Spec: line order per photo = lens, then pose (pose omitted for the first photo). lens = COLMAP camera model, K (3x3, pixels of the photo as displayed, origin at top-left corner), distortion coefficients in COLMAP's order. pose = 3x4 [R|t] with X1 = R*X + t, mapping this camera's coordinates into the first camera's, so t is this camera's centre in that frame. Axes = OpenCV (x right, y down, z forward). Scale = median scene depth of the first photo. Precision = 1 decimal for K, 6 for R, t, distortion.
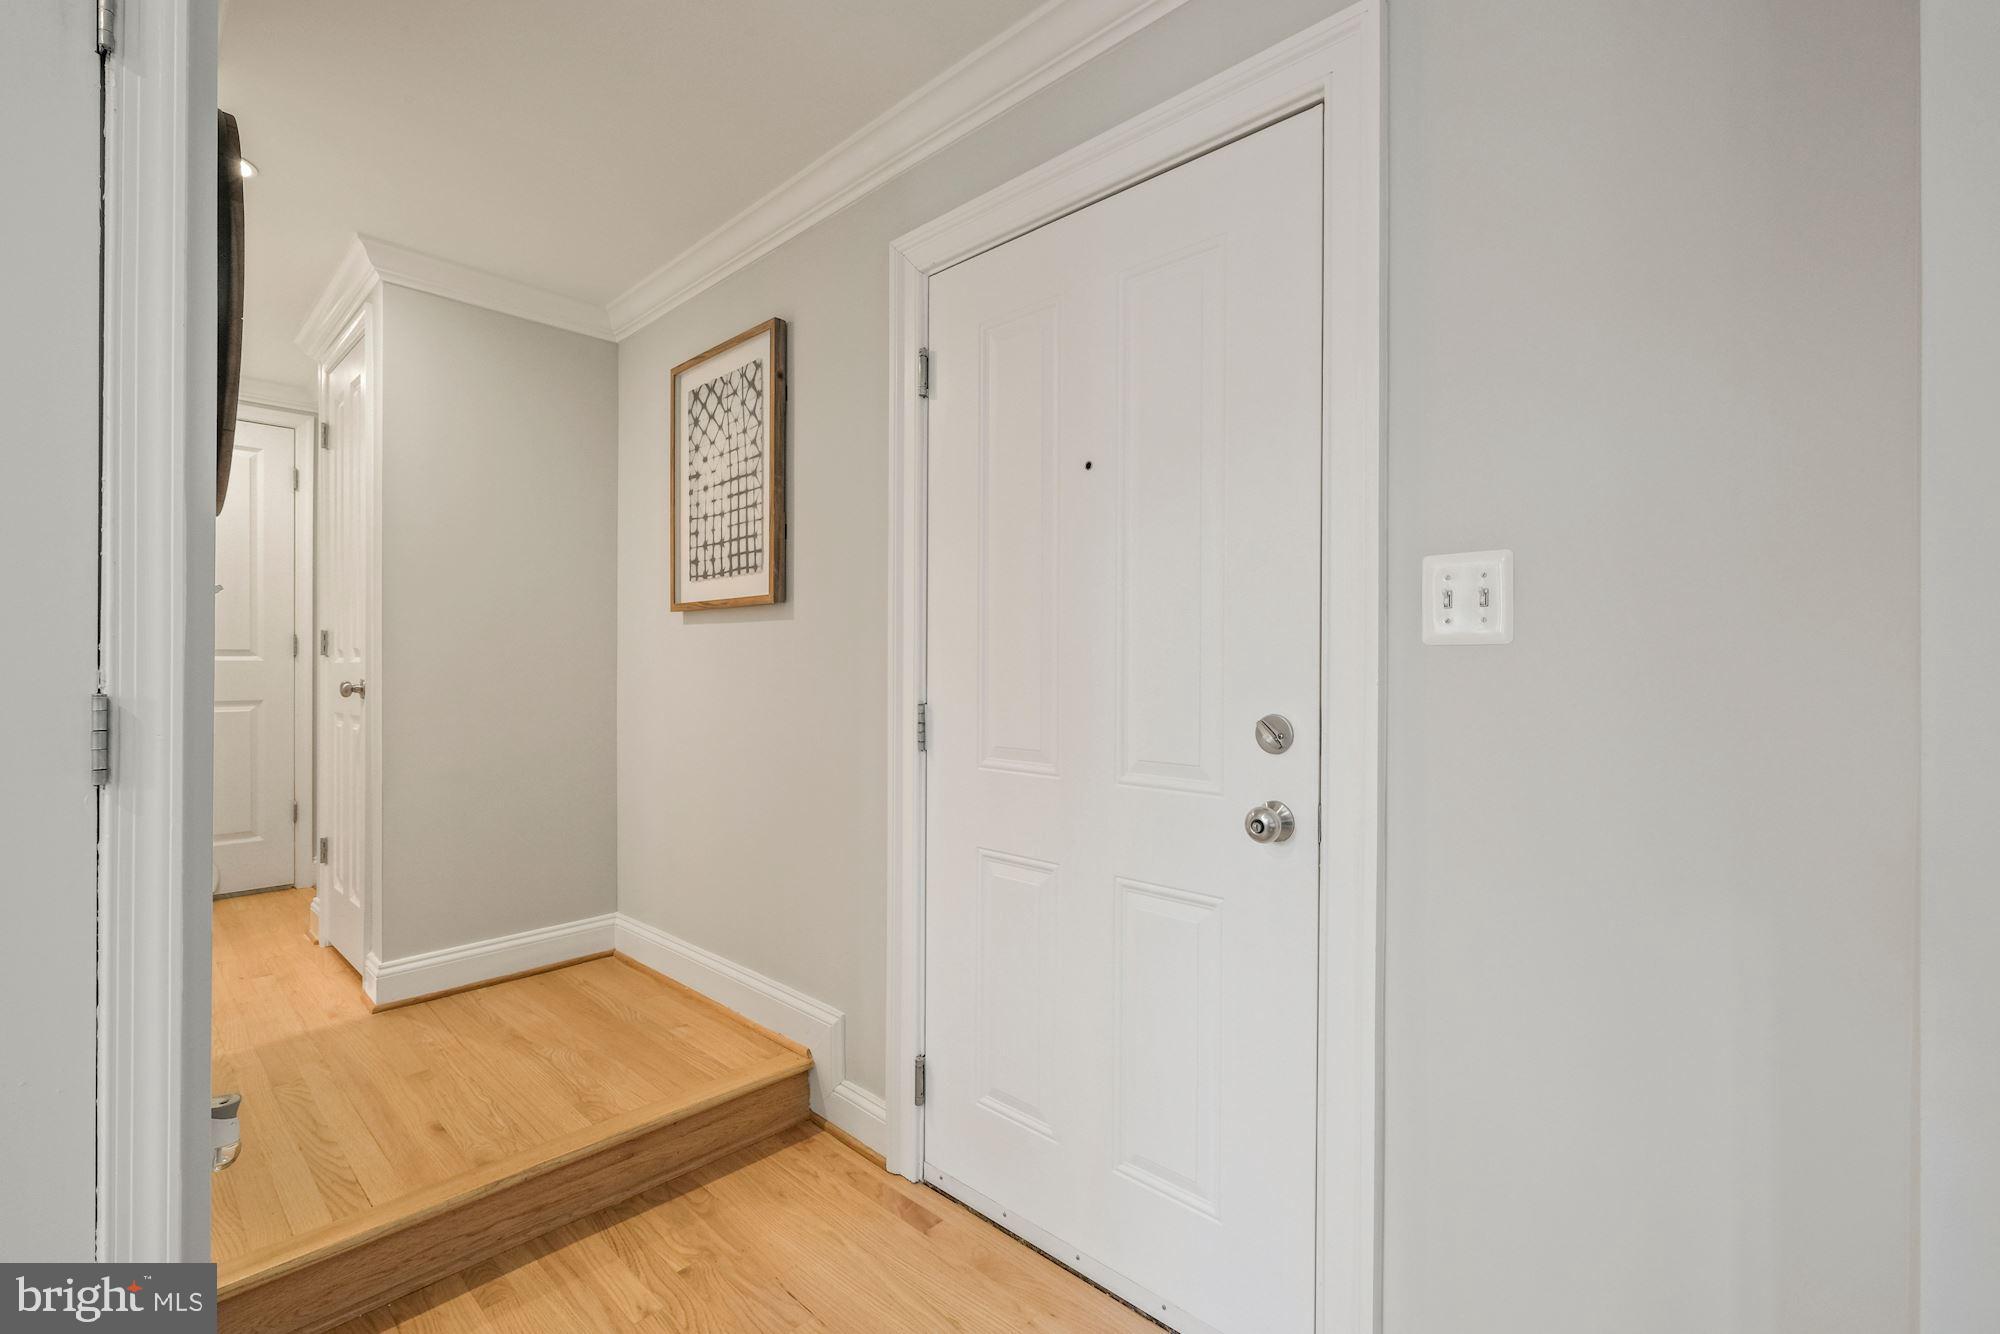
lens RADIAL K [[881.8, 0, 1020.2], [0, 881.8, 665.4], [0, 0, 1]] dist [-0.001925, -0.000414]
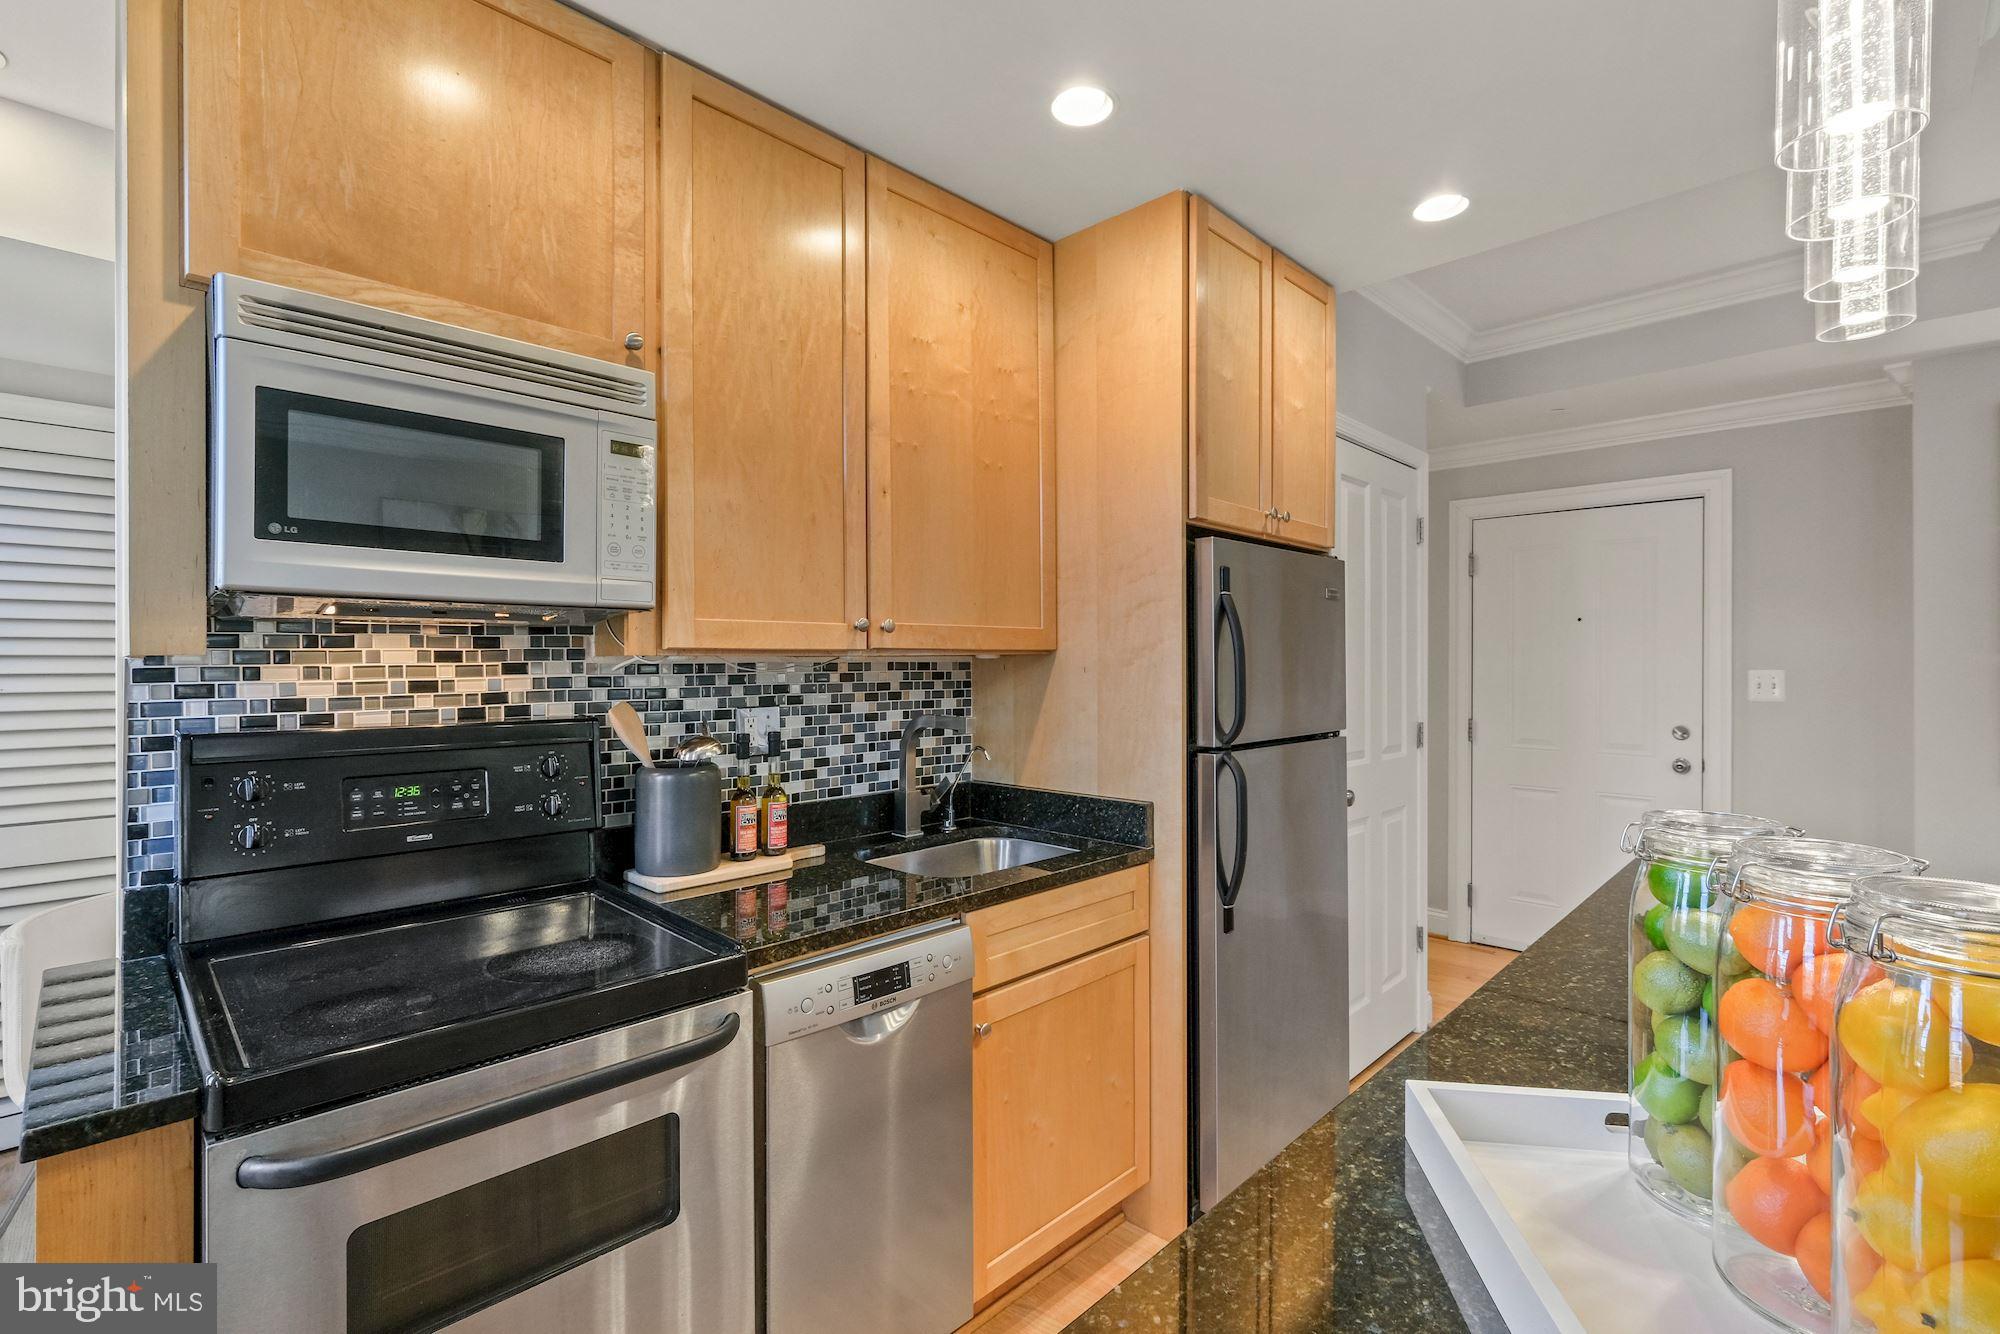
lens RADIAL K [[881.8, 0, 964.7], [0, 881.8, 658.3], [0, 0, 1]] dist [-0.001925, -0.000414]
pose [[0.999243, -0.005736, -0.038478, -0.969074], [0.005522, 0.999969, -0.005668, -0.075781], [0.038510, 0.005452, 0.999243, -0.924287]]
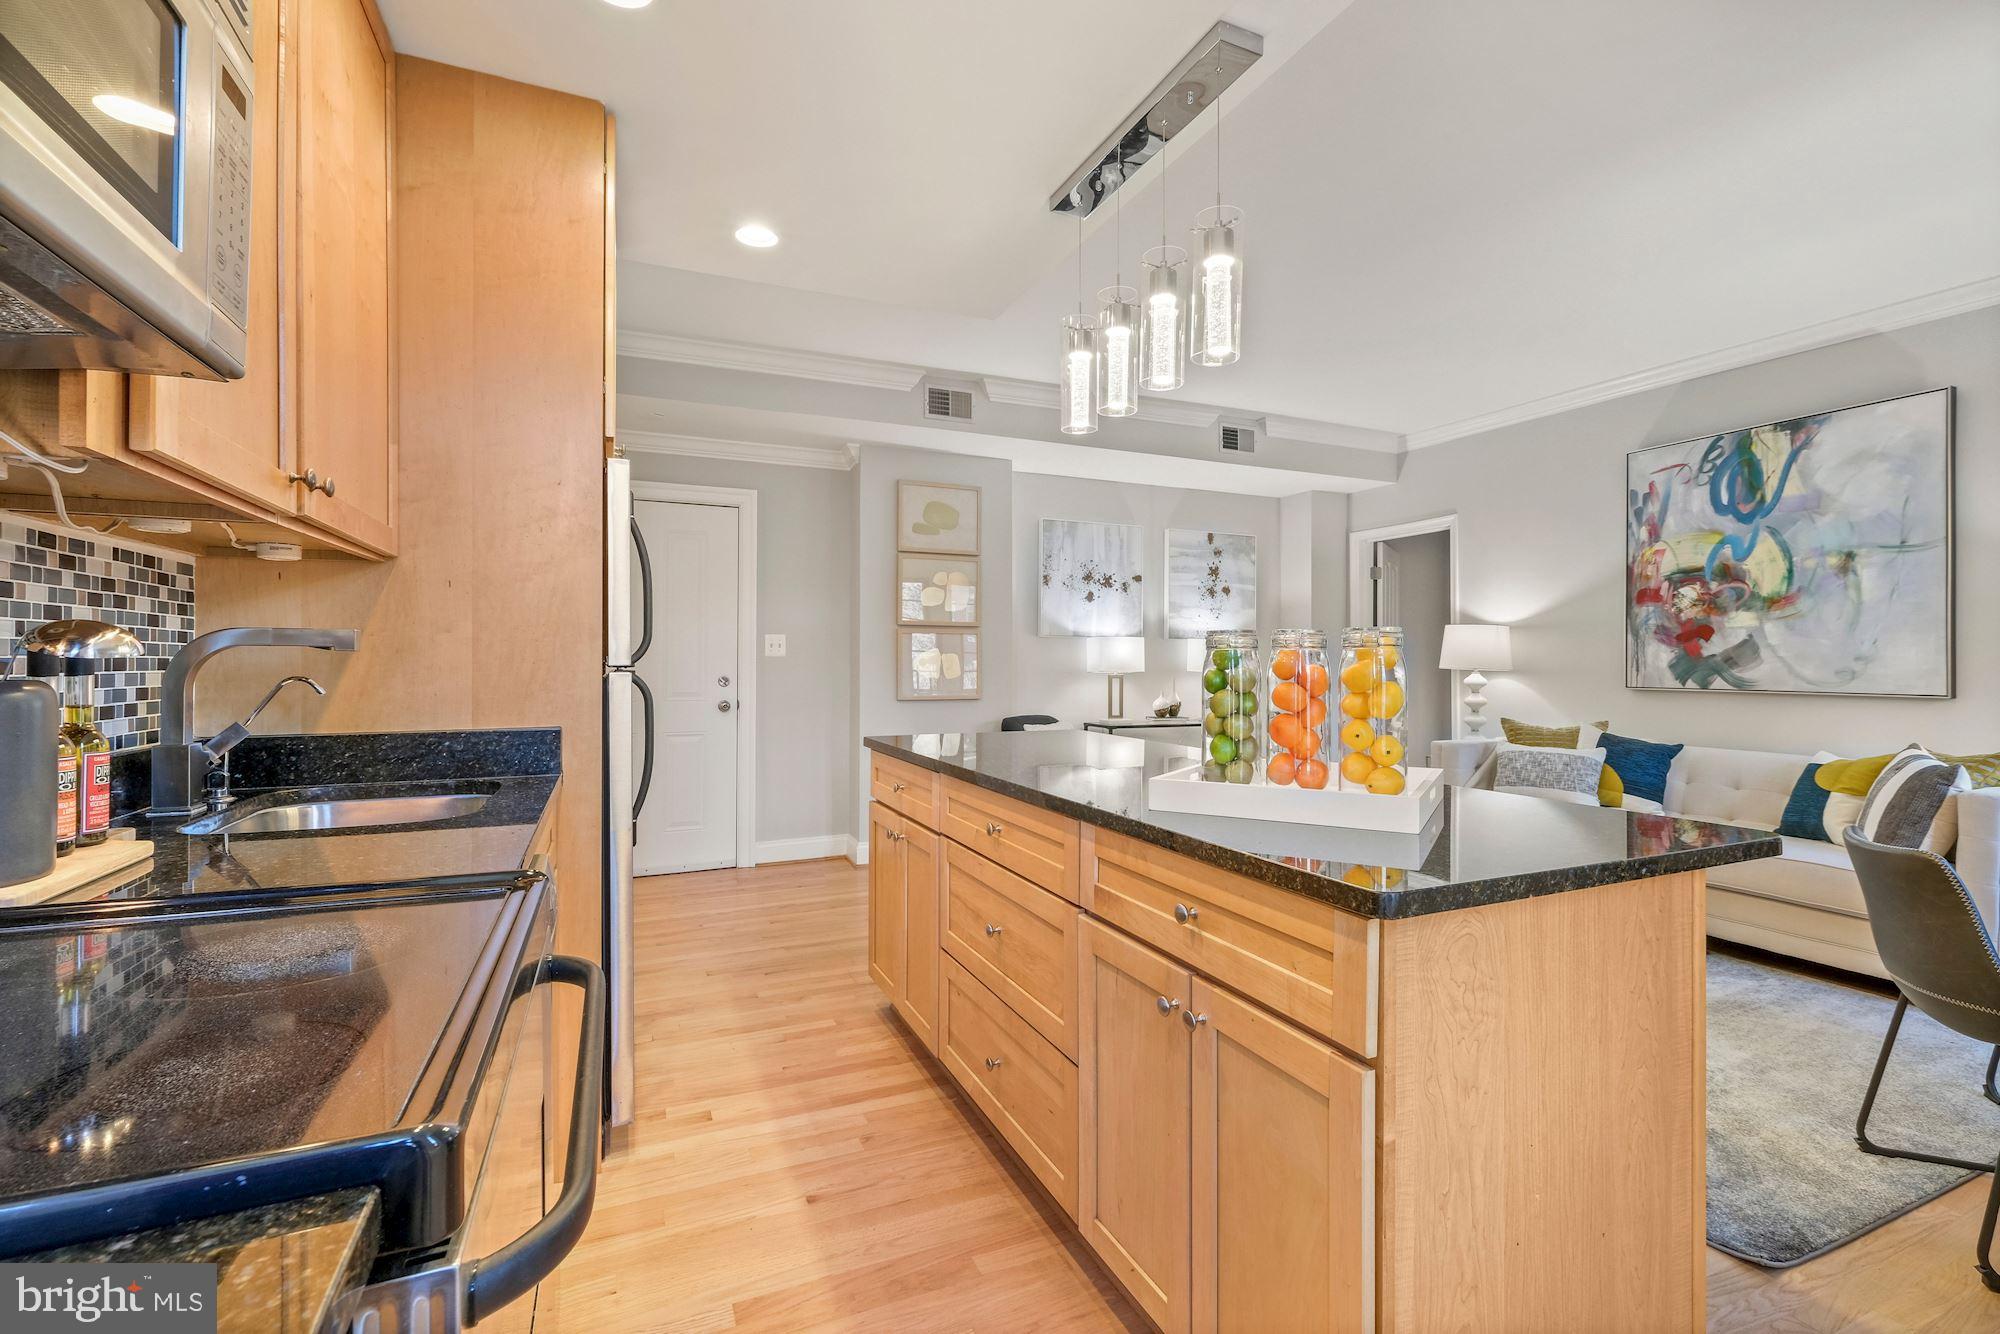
lens RADIAL K [[881.8, 0, 1010.3], [0, 881.8, 662.4], [0, 0, 1]] dist [-0.001925, -0.000414]
pose [[0.381876, -0.003342, 0.924208, -1.379182], [-0.000983, 0.999991, 0.004022, -0.007129], [-0.924213, -0.002444, 0.381869, -0.768076]]
